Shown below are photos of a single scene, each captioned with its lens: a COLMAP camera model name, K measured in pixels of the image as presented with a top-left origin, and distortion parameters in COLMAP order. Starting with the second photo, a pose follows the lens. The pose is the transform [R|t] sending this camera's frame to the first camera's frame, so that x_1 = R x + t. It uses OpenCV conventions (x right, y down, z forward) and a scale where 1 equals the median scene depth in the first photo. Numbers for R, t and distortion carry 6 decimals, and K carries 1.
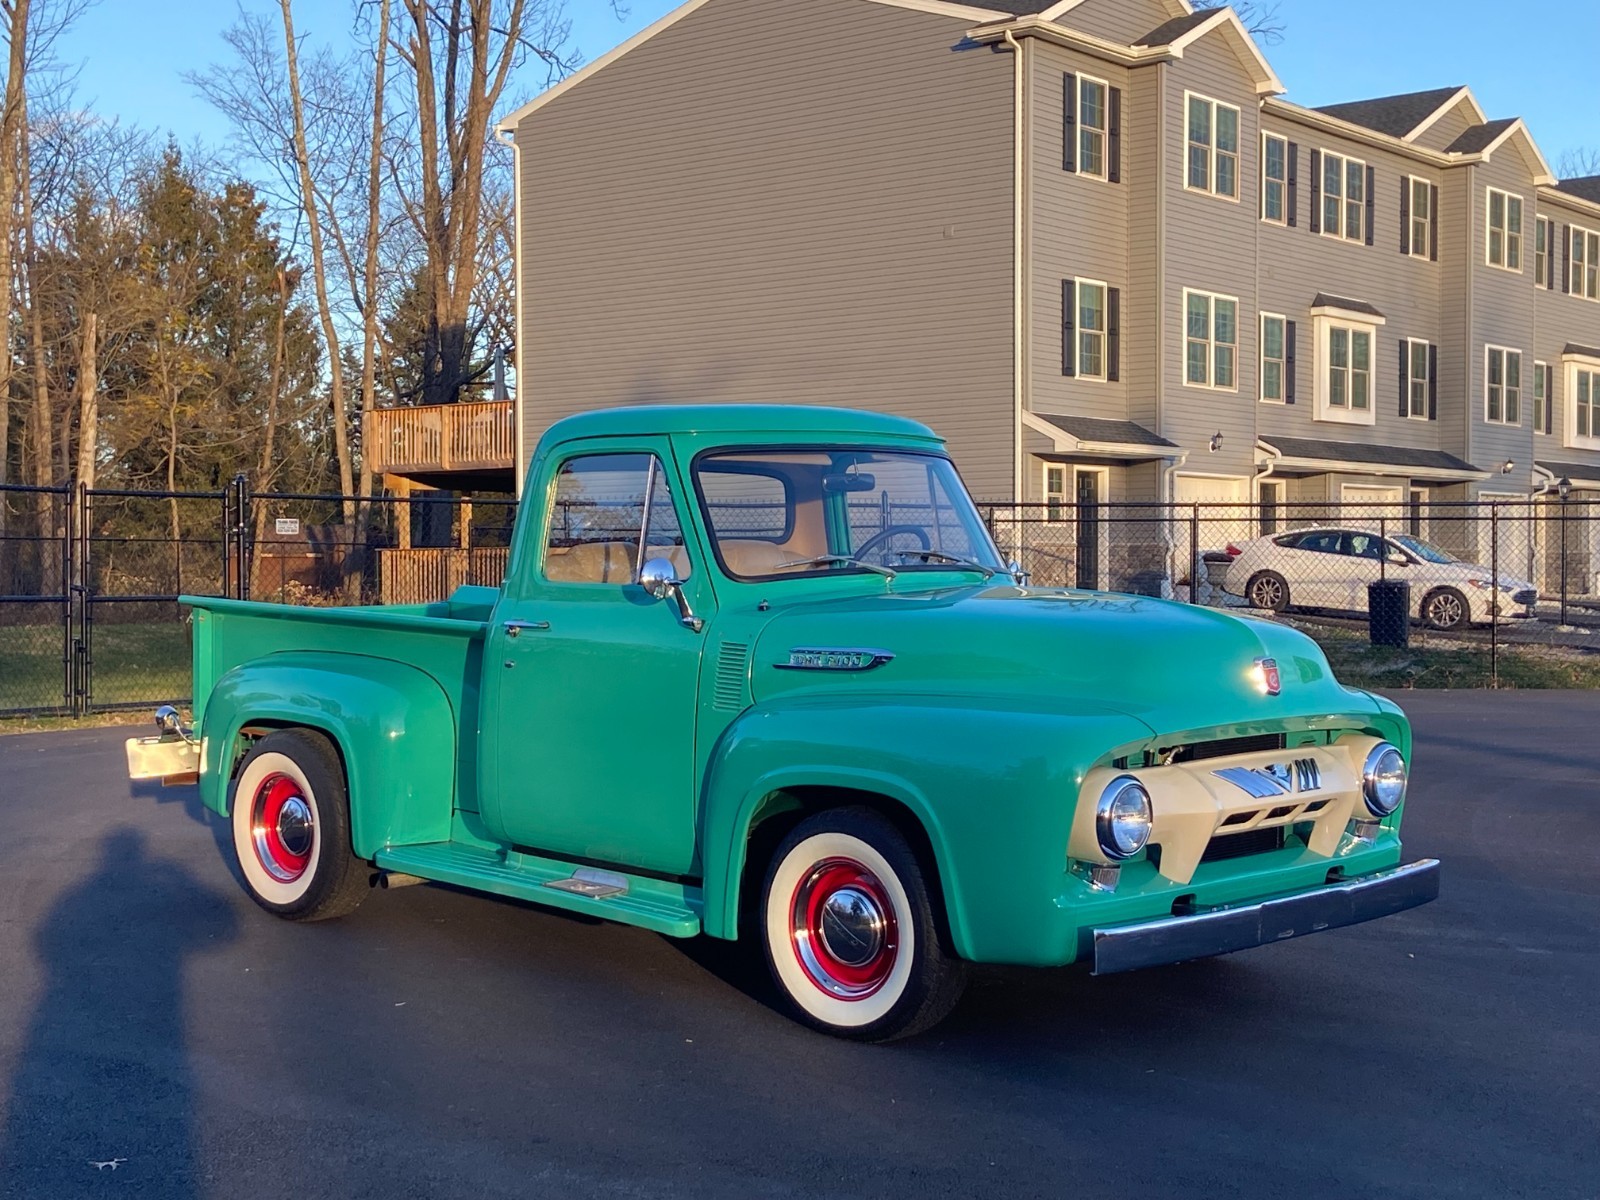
lens RADIAL K [[2308.5, 0, 775.3], [0, 2308.5, 611.8], [0, 0, 1]] dist [0.105073, 0.000000]
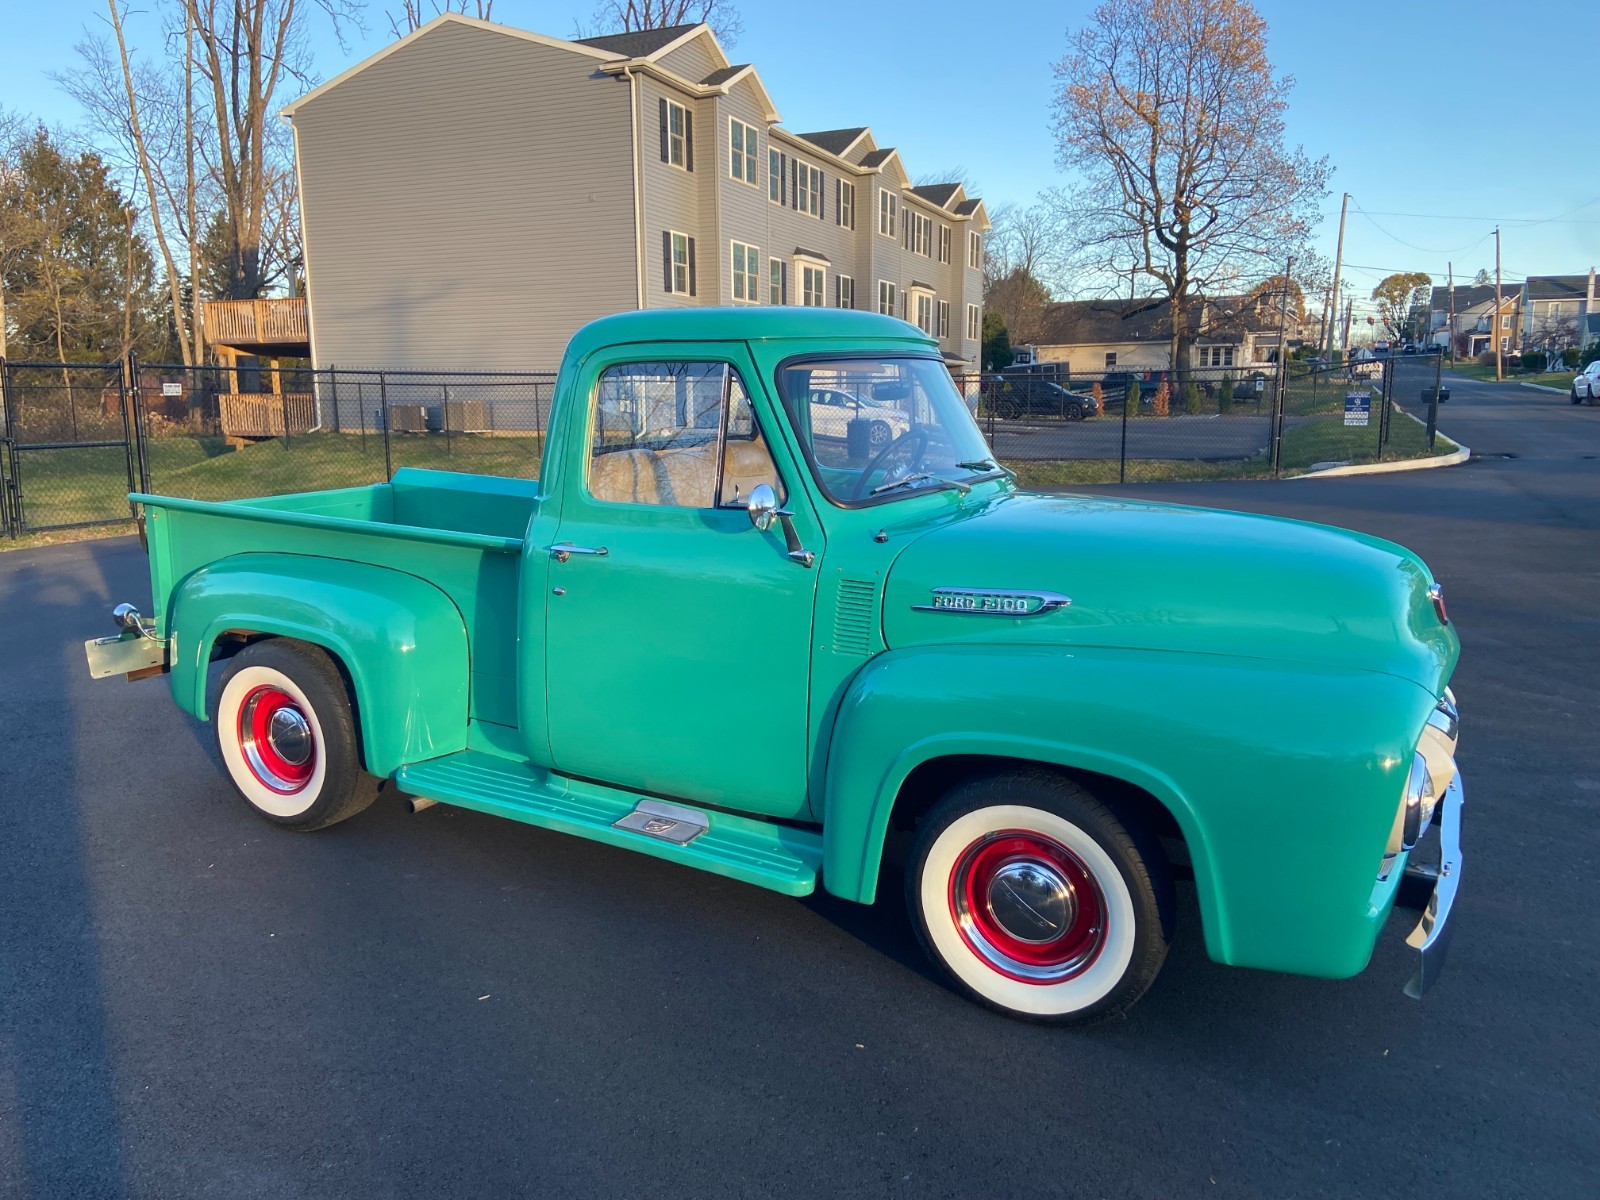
lens RADIAL K [[1205.9, 0, 778.9], [0, 1205.9, 603.1], [0, 0, 1]] dist [0.110895, -0.133172]
pose [[0.964543, -0.047545, 0.259609, -0.034190], [0.008670, 0.988818, 0.148878, -0.009665], [-0.263784, -0.141349, 0.954169, 0.112315]]
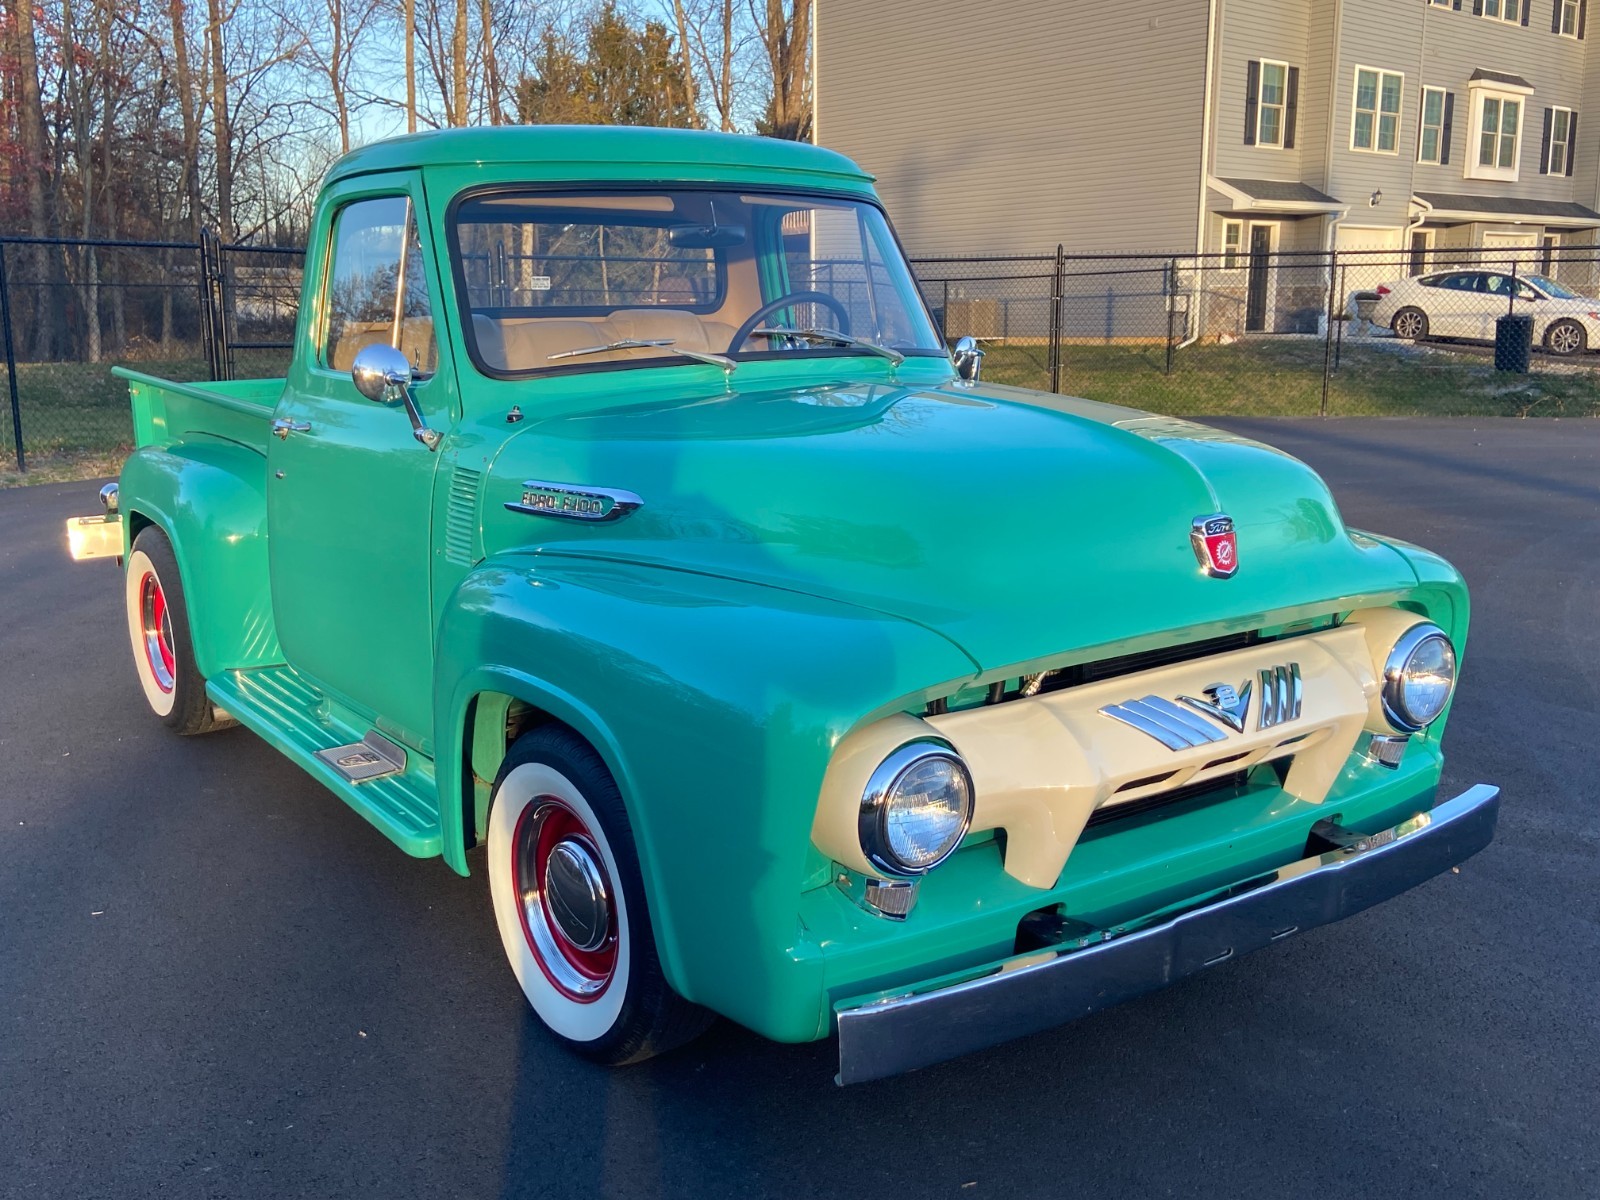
lens RADIAL K [[1574.2, 0, 781.4], [0, 1574.2, 620.4], [0, 0, 1]] dist [0.047552, 0.000000]
pose [[0.985270, 0.026281, -0.168977, 0.032270], [0.004219, 0.984084, 0.177656, -0.005311], [0.170956, -0.175752, 0.969477, 0.108074]]
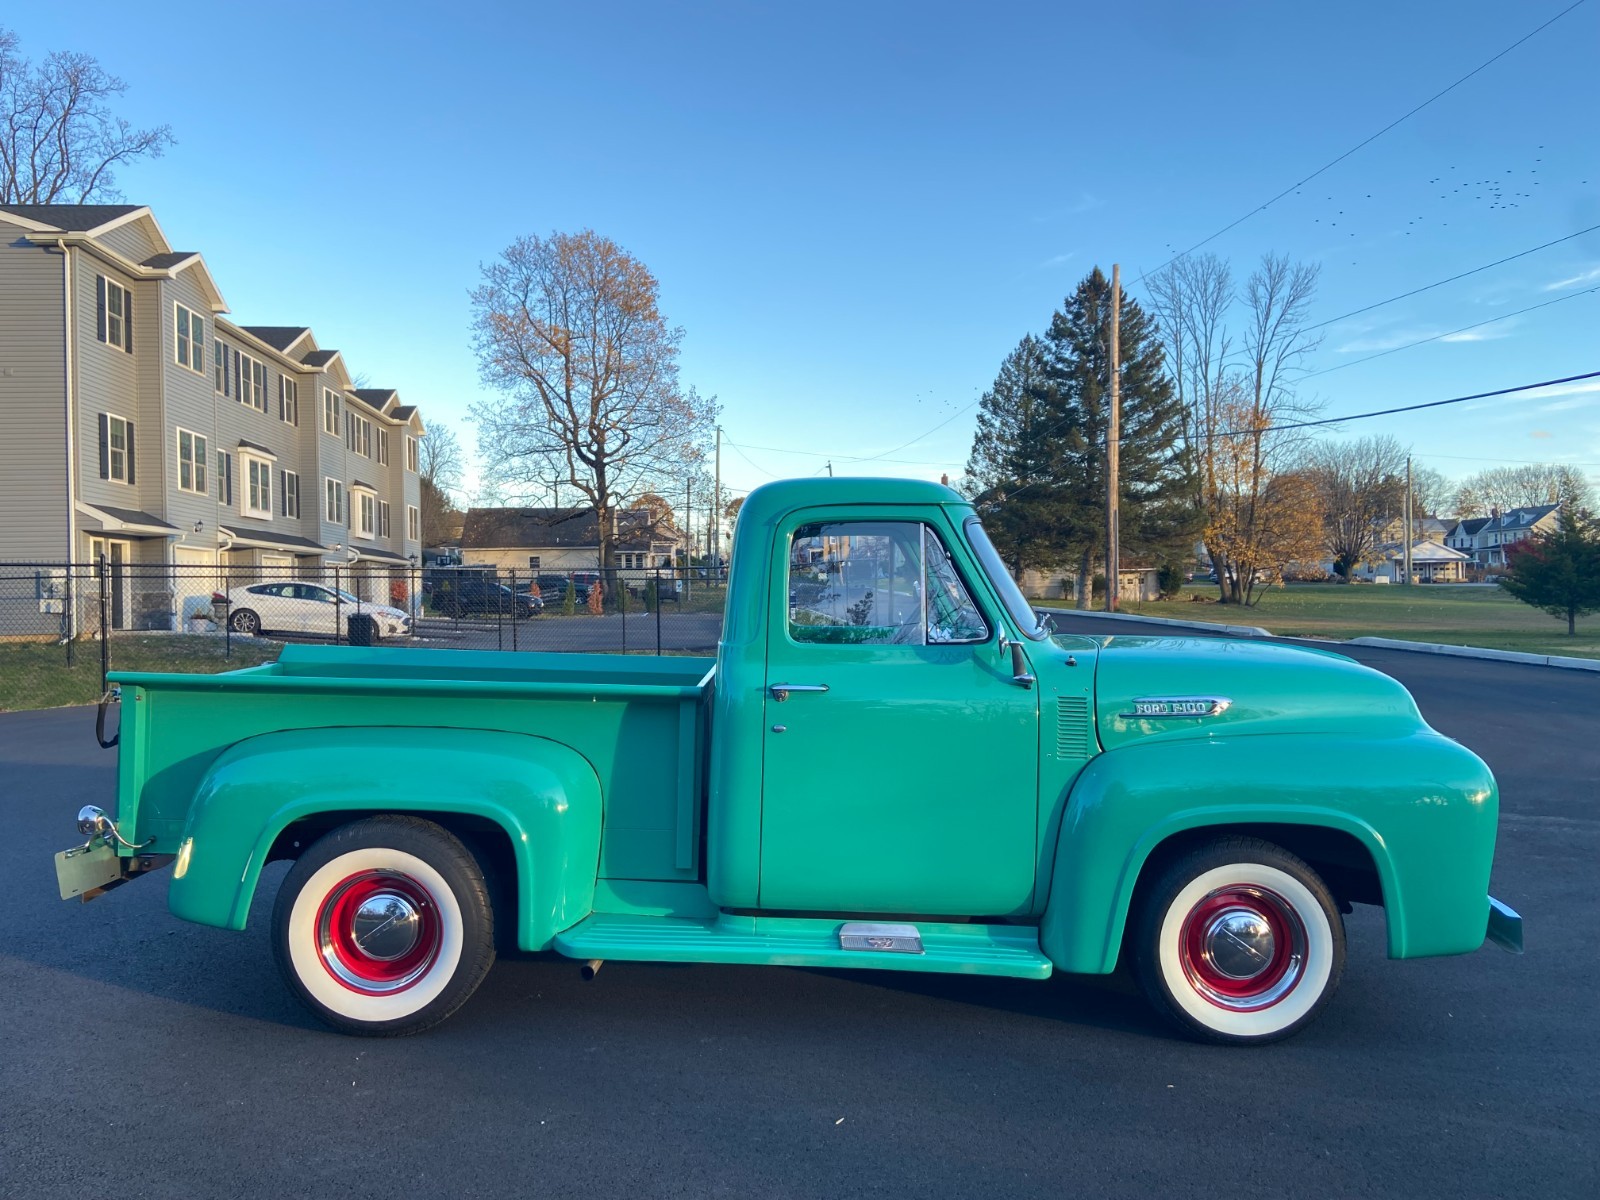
lens RADIAL K [[1205.9, 0, 783.5], [0, 1205.9, 593.3], [0, 0, 1]] dist [0.110895, -0.133172]
pose [[0.725241, -0.005203, 0.688475, -0.102200], [0.022834, 0.999603, -0.016500, -0.005946], [-0.688116, 0.027687, 0.725072, 0.135551]]
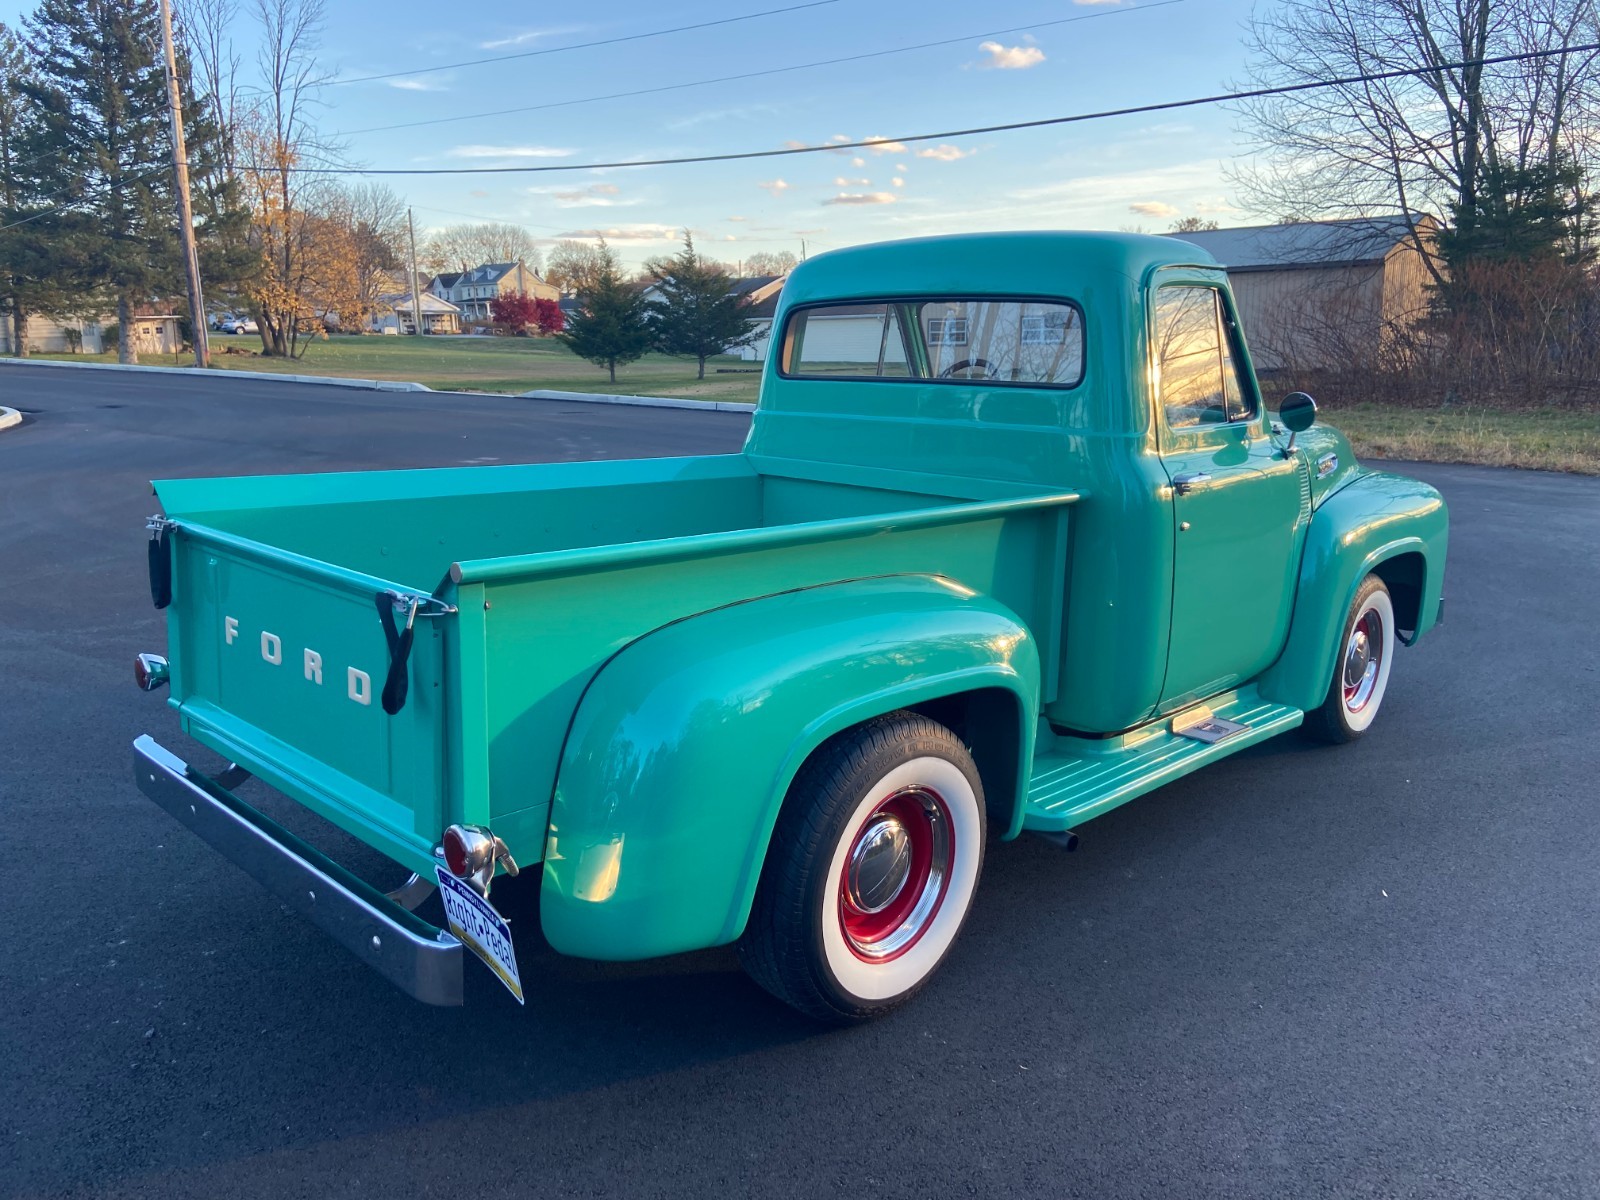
lens RADIAL K [[1205.9, 0, 809.8], [0, 1205.9, 580.2], [0, 0, 1]] dist [0.110895, -0.133172]
pose [[0.004060, -0.198252, 0.980143, -0.125061], [0.035826, 0.979550, 0.197984, -0.011953], [-0.999350, 0.034311, 0.011080, 0.247440]]
